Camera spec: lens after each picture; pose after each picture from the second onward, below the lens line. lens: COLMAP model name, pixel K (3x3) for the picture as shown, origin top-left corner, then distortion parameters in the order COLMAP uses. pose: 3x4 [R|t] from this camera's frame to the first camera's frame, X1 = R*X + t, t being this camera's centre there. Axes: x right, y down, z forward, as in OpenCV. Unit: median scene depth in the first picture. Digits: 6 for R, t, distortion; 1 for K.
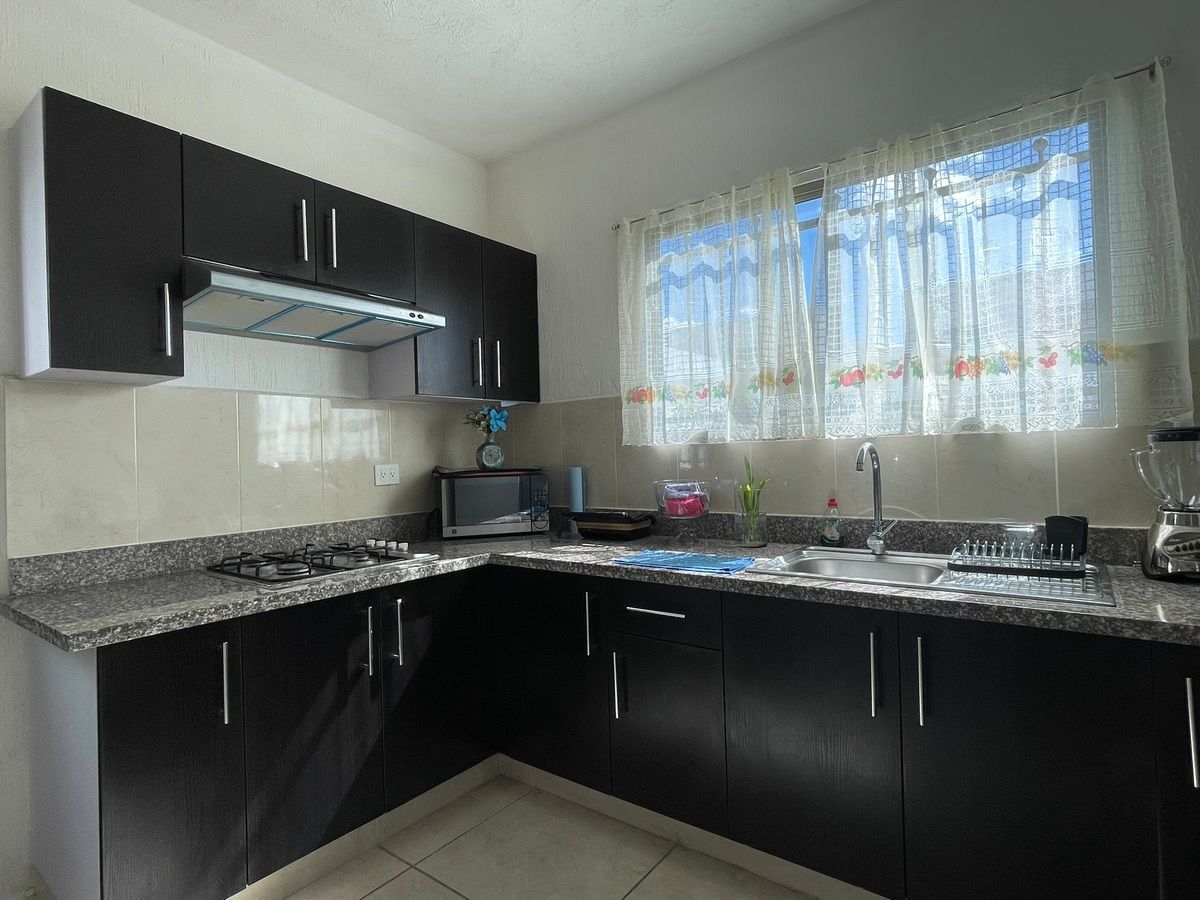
lens RADIAL K [[634.1, 0, 599.6], [0, 634.1, 453.7], [0, 0, 1]] dist [0.006497, 0.002330]
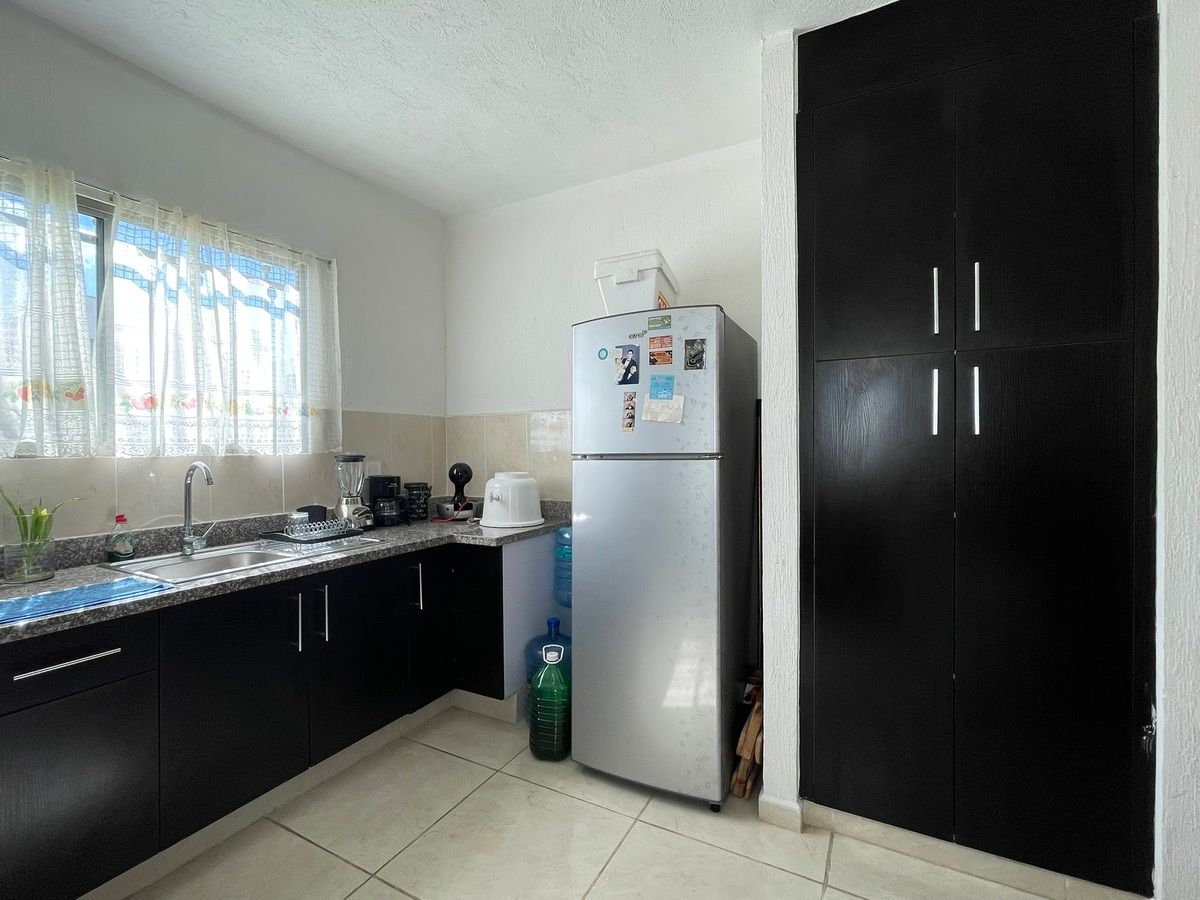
lens RADIAL K [[544.2, 0, 596.3], [0, 544.2, 450.8], [0, 0, 1]] dist [0.001328, -0.001843]
pose [[-0.144958, 0.020509, 0.989225, -0.665173], [0.008792, 0.999772, -0.019440, -0.010855], [-0.989399, 0.005879, -0.145106, 0.371013]]
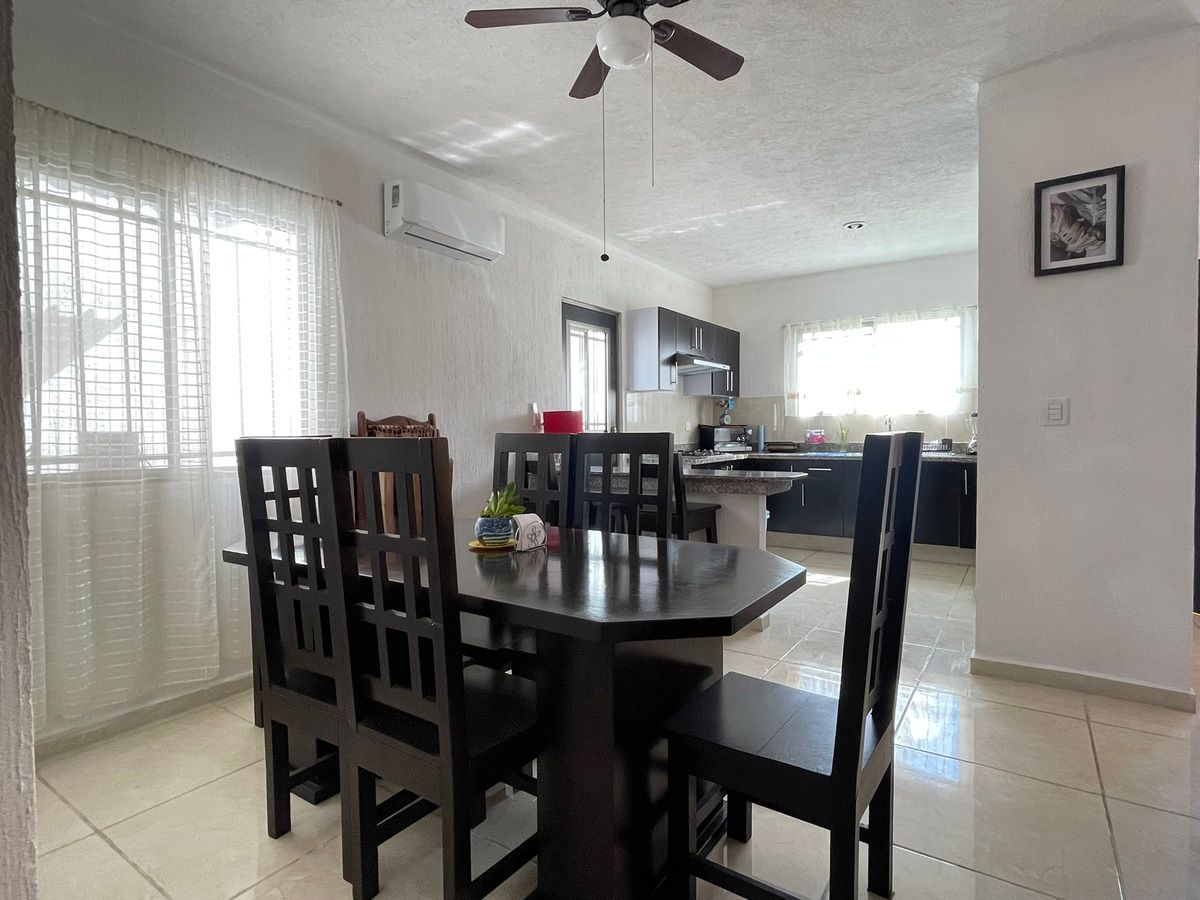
lens RADIAL K [[634.1, 0, 599.6], [0, 634.1, 453.7], [0, 0, 1]] dist [0.006497, 0.002330]
pose [[0.998560, 0.015484, 0.051367, -1.038478], [-0.017393, 0.999167, 0.036917, 0.069451], [-0.050752, -0.037757, 0.997997, -1.841577]]
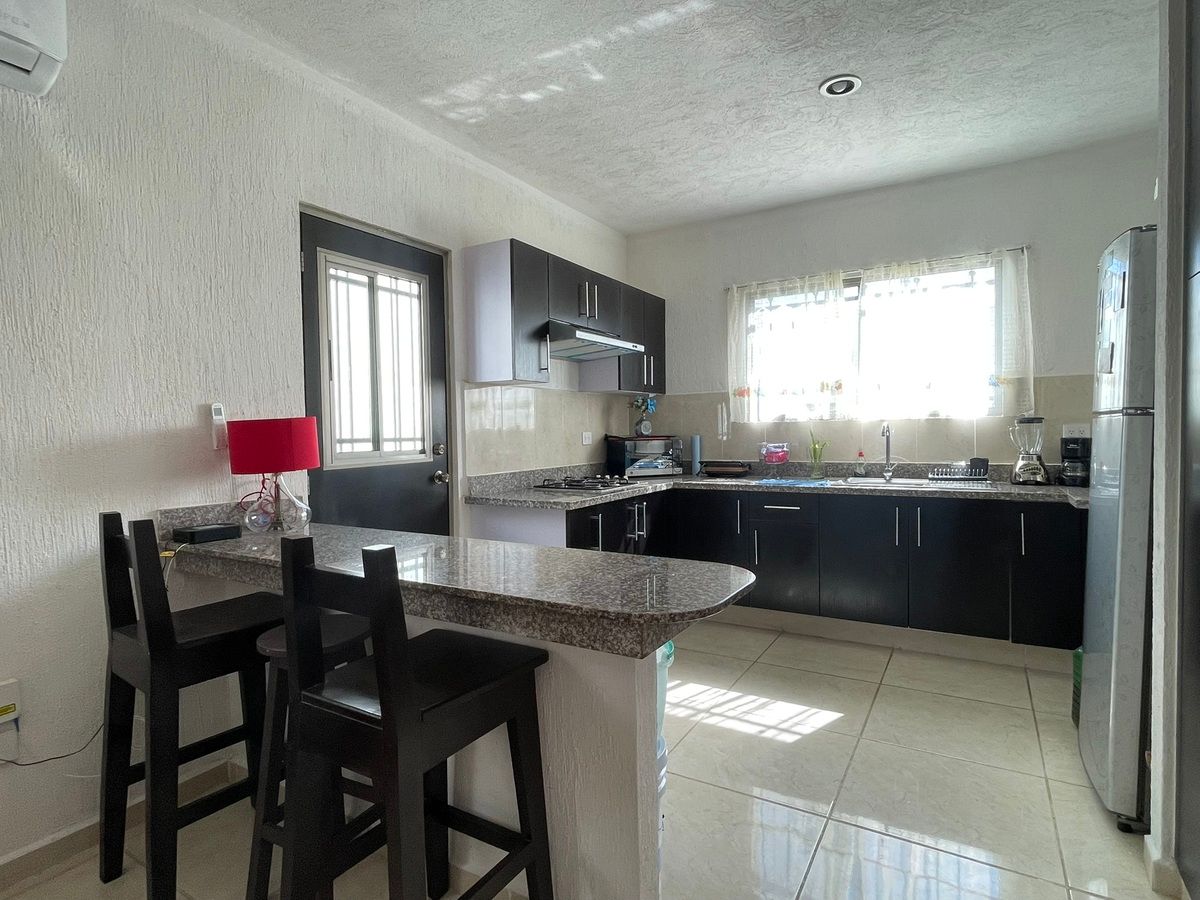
lens RADIAL K [[634.1, 0, 599.6], [0, 634.1, 453.7], [0, 0, 1]] dist [0.006497, 0.002330]
pose [[0.994194, 0.008206, 0.107291, -0.619812], [-0.011954, 0.999339, 0.034342, 0.021041], [-0.106938, -0.035425, 0.993634, -0.798955]]
